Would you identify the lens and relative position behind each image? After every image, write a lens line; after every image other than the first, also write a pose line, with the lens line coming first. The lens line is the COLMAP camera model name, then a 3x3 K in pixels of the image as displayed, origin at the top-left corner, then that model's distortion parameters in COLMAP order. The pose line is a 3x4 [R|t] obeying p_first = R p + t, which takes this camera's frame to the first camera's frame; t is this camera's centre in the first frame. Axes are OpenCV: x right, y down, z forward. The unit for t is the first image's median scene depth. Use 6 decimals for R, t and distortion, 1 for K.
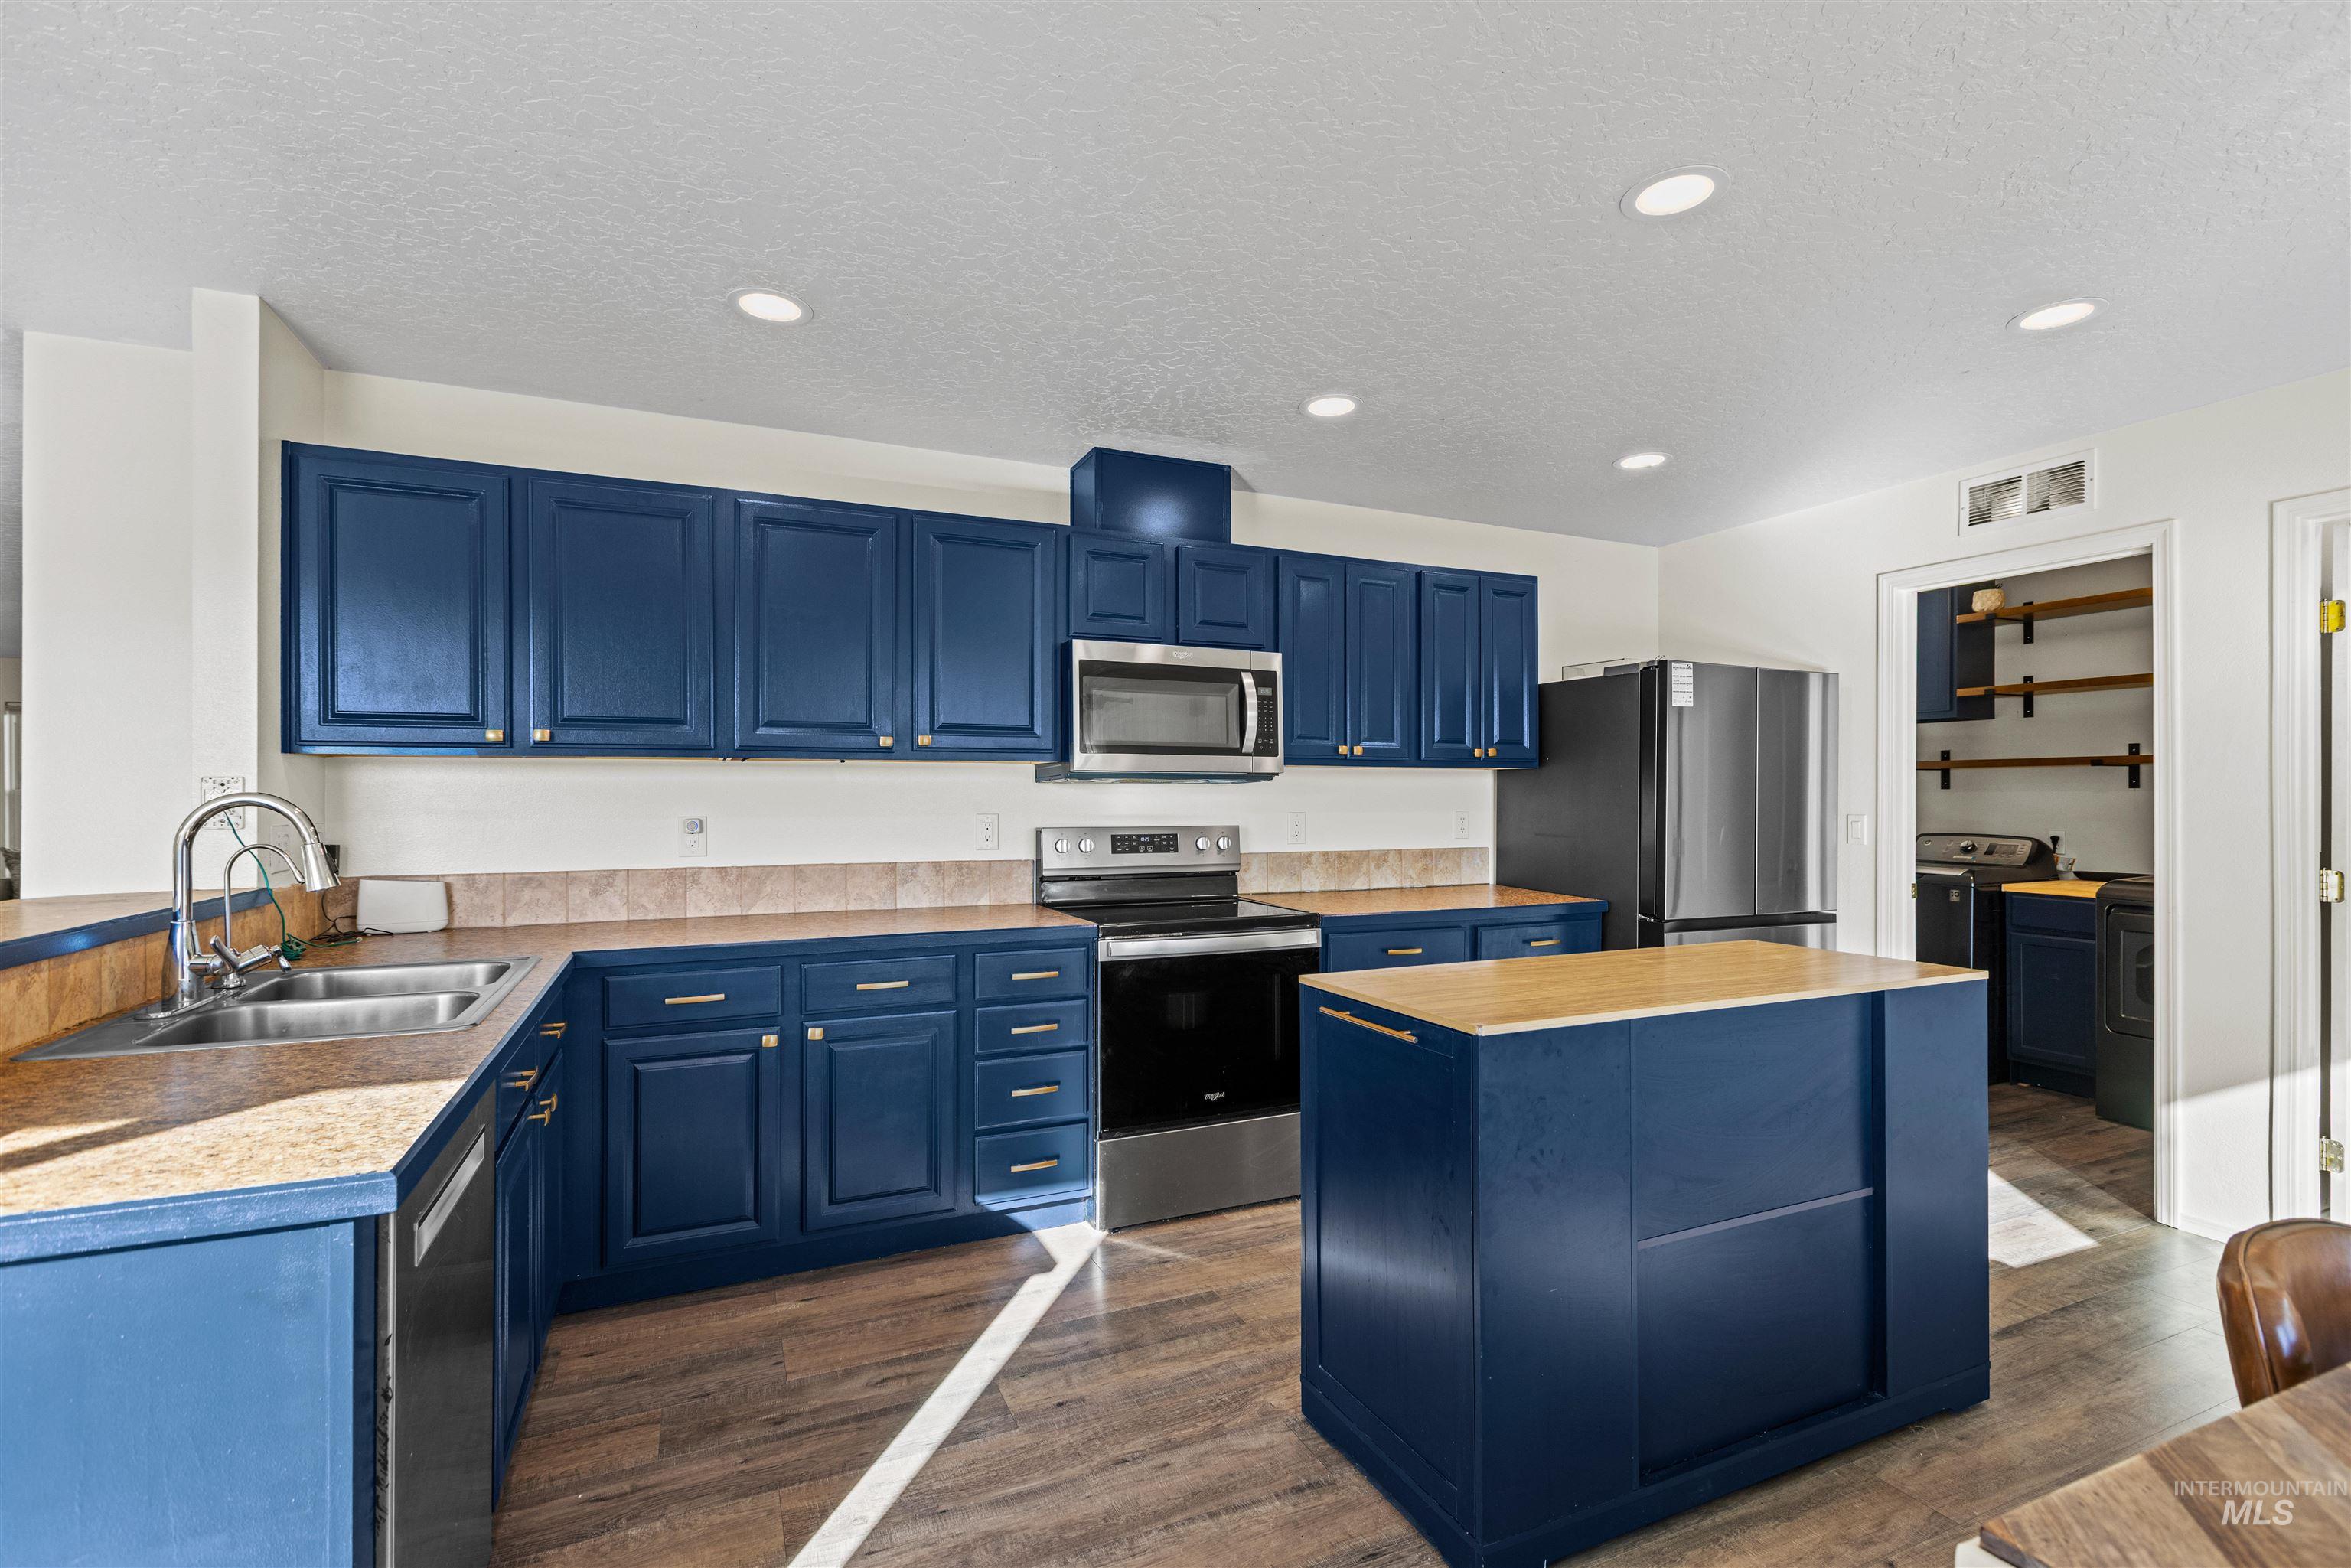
lens RADIAL K [[1056.9, 0, 1181.8], [0, 1056.9, 794.5], [0, 0, 1]] dist [-0.003635, -0.000081]
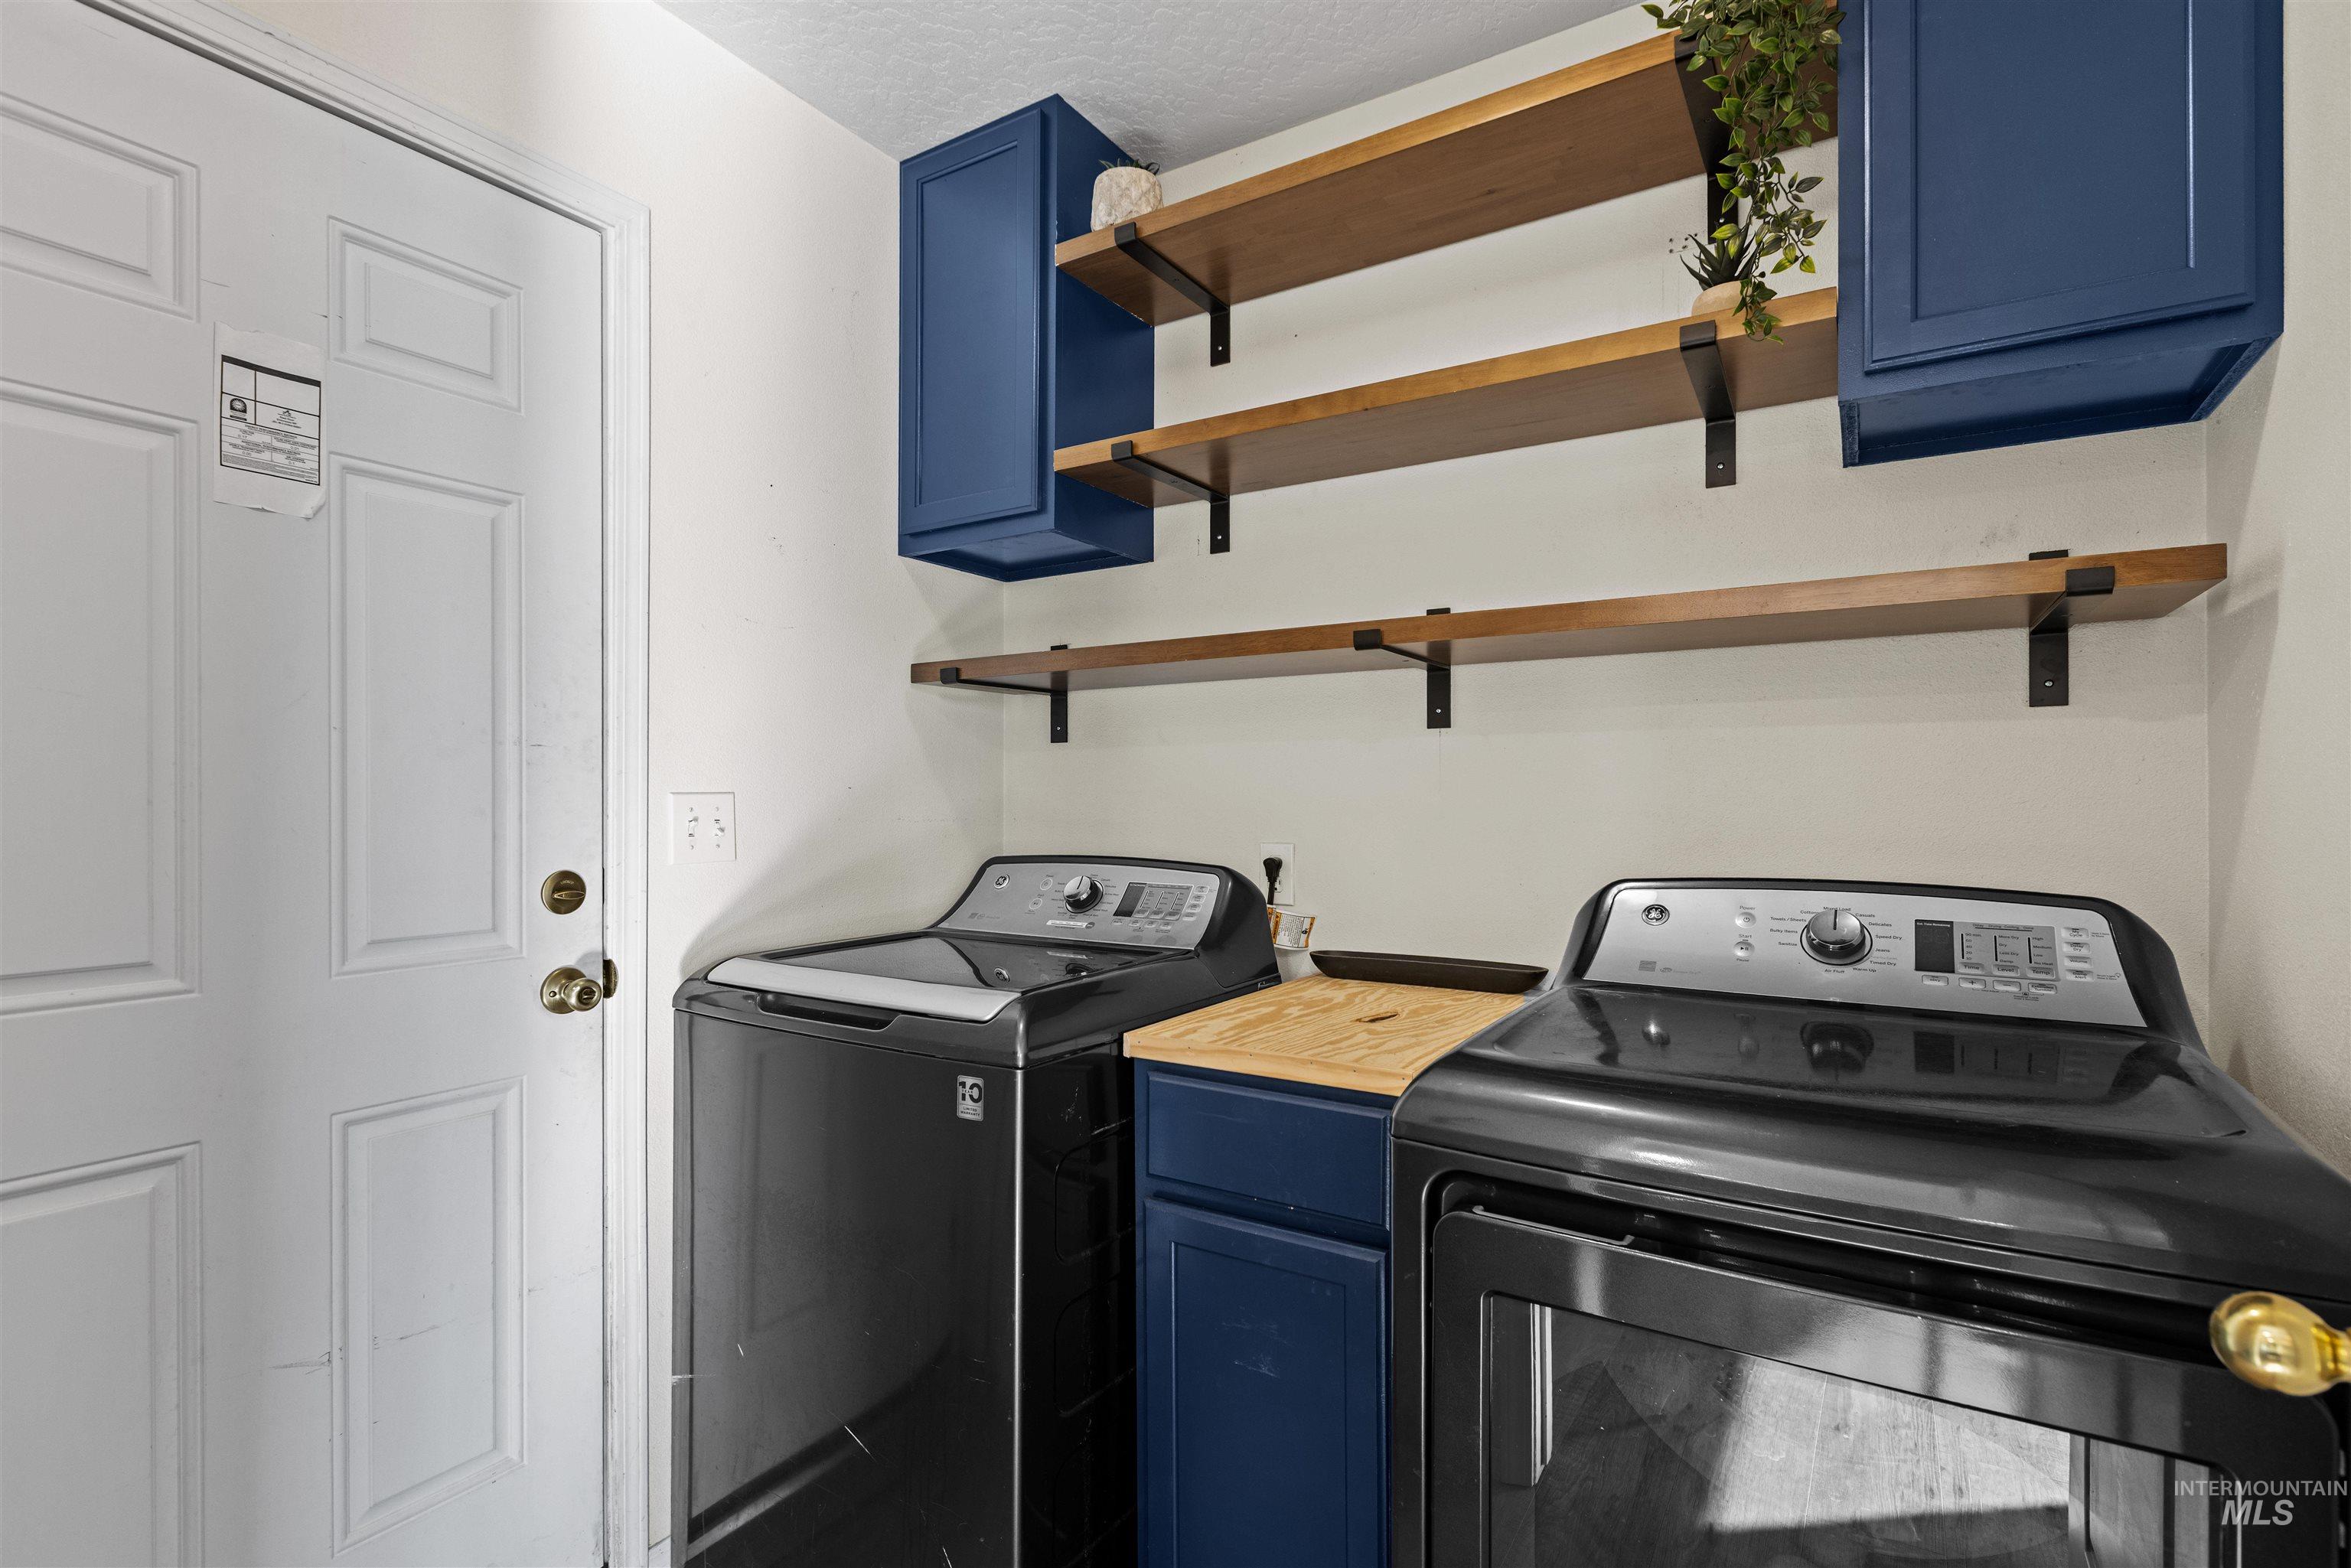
lens RADIAL K [[1056.9, 0, 1167.5], [0, 1056.9, 799.7], [0, 0, 1]] dist [-0.003635, -0.000081]
pose [[0.845941, -0.000970, 0.533276, 0.786688], [-0.000394, 0.999997, 0.002445, 0.022969], [-0.533277, -0.002279, 0.845938, 0.926157]]
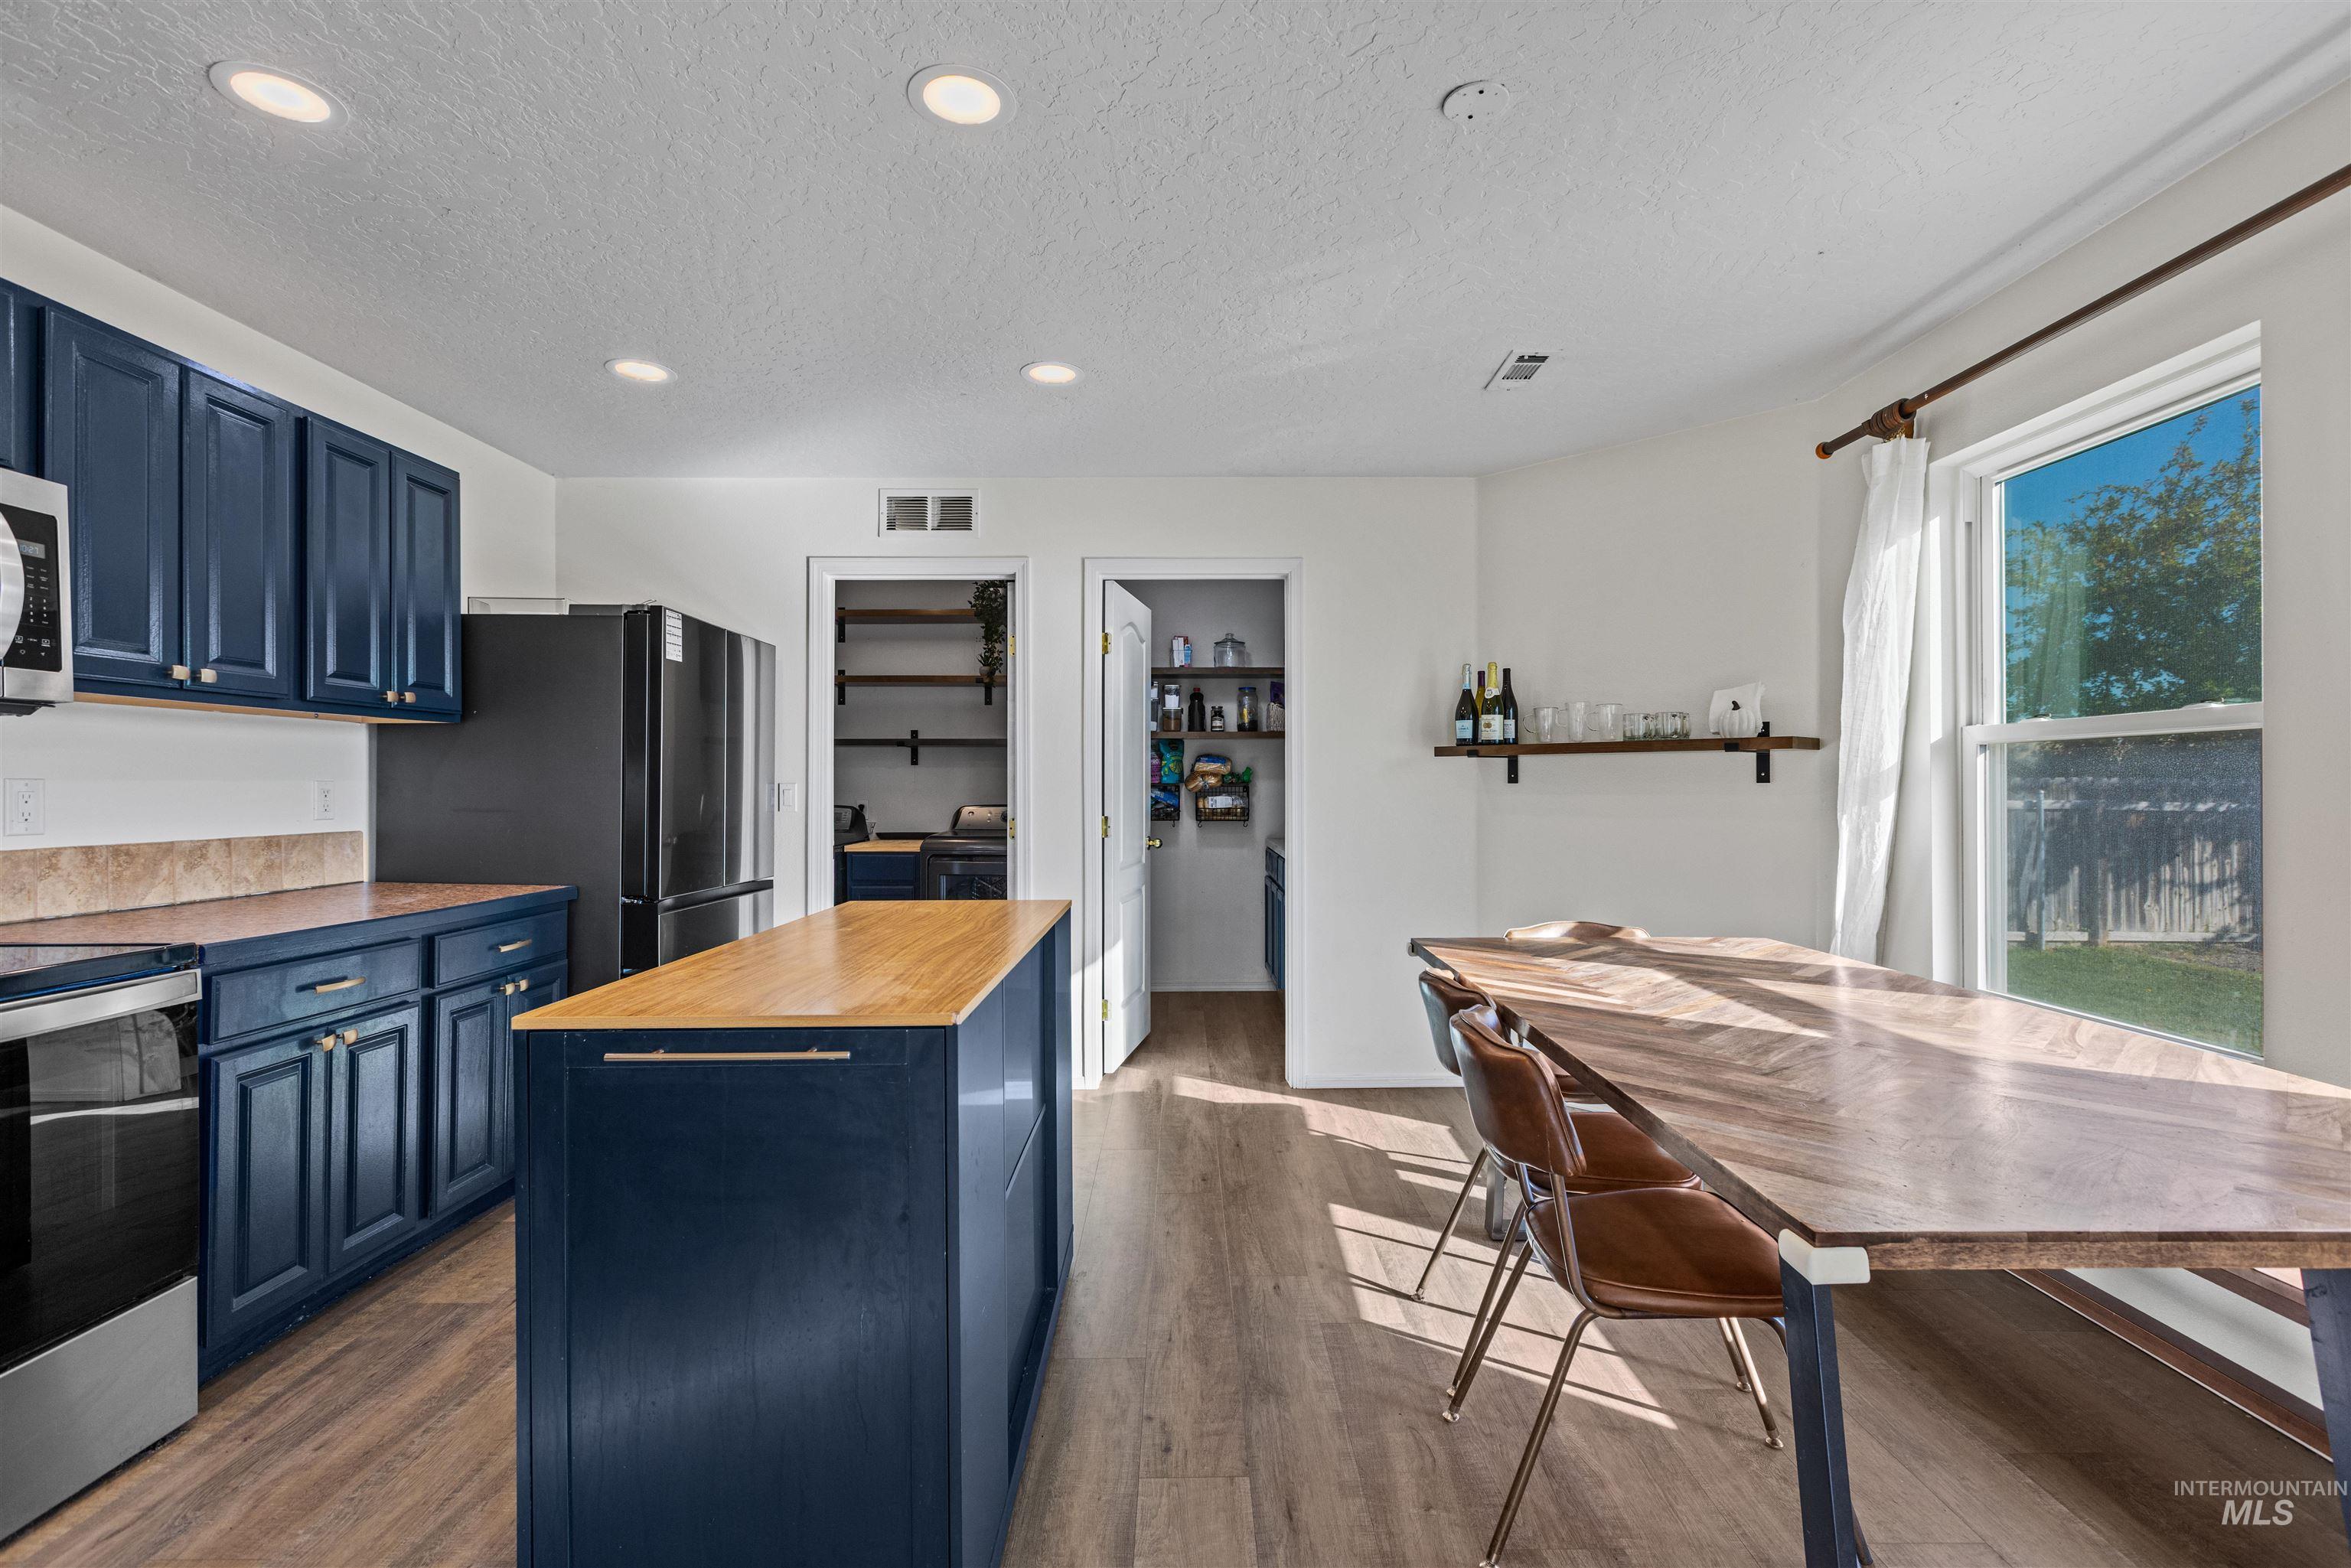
lens RADIAL K [[1056.9, 0, 1186.7], [0, 1056.9, 783.2], [0, 0, 1]] dist [-0.003635, -0.000081]
pose [[0.404914, 0.001869, 0.914353, -0.163651], [-0.000033, 0.999998, -0.002029, 0.022152], [-0.914355, 0.000791, 0.404913, 0.231052]]
